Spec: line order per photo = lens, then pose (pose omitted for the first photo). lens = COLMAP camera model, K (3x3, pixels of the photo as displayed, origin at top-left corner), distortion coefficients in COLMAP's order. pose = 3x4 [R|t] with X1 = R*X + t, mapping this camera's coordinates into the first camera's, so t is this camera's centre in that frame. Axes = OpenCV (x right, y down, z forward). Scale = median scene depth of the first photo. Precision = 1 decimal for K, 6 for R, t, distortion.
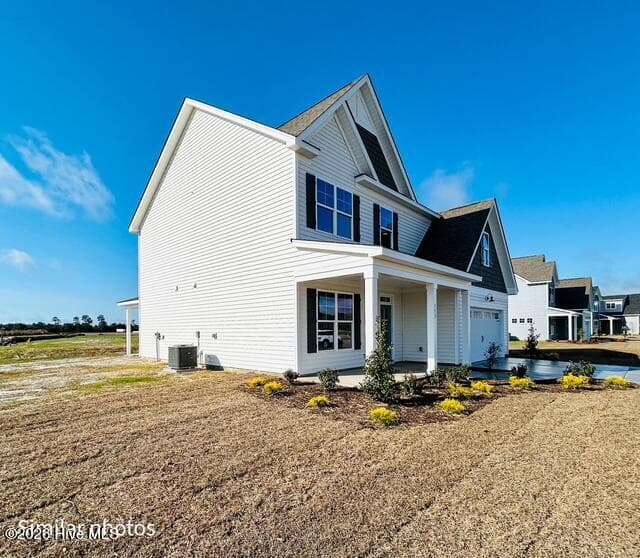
lens RADIAL K [[356.8, 0, 319.9], [0, 356.8, 280.2], [0, 0, 1]] dist [0.018277, 0.000465]
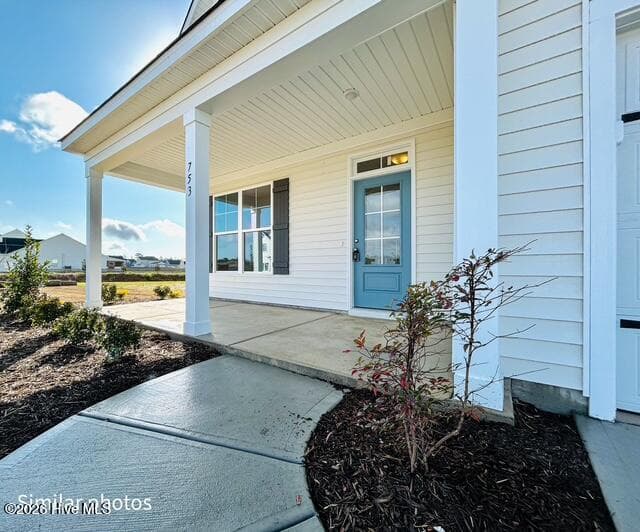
lens RADIAL K [[271.5, 0, 318.7], [0, 271.5, 267.3], [0, 0, 1]] dist [0.001935, 0.000227]
pose [[0.163639, 0.006406, -0.986500, 0.570993], [0.138782, 0.989885, 0.029449, 0.181811], [0.976710, -0.141728, 0.161094, 1.018200]]
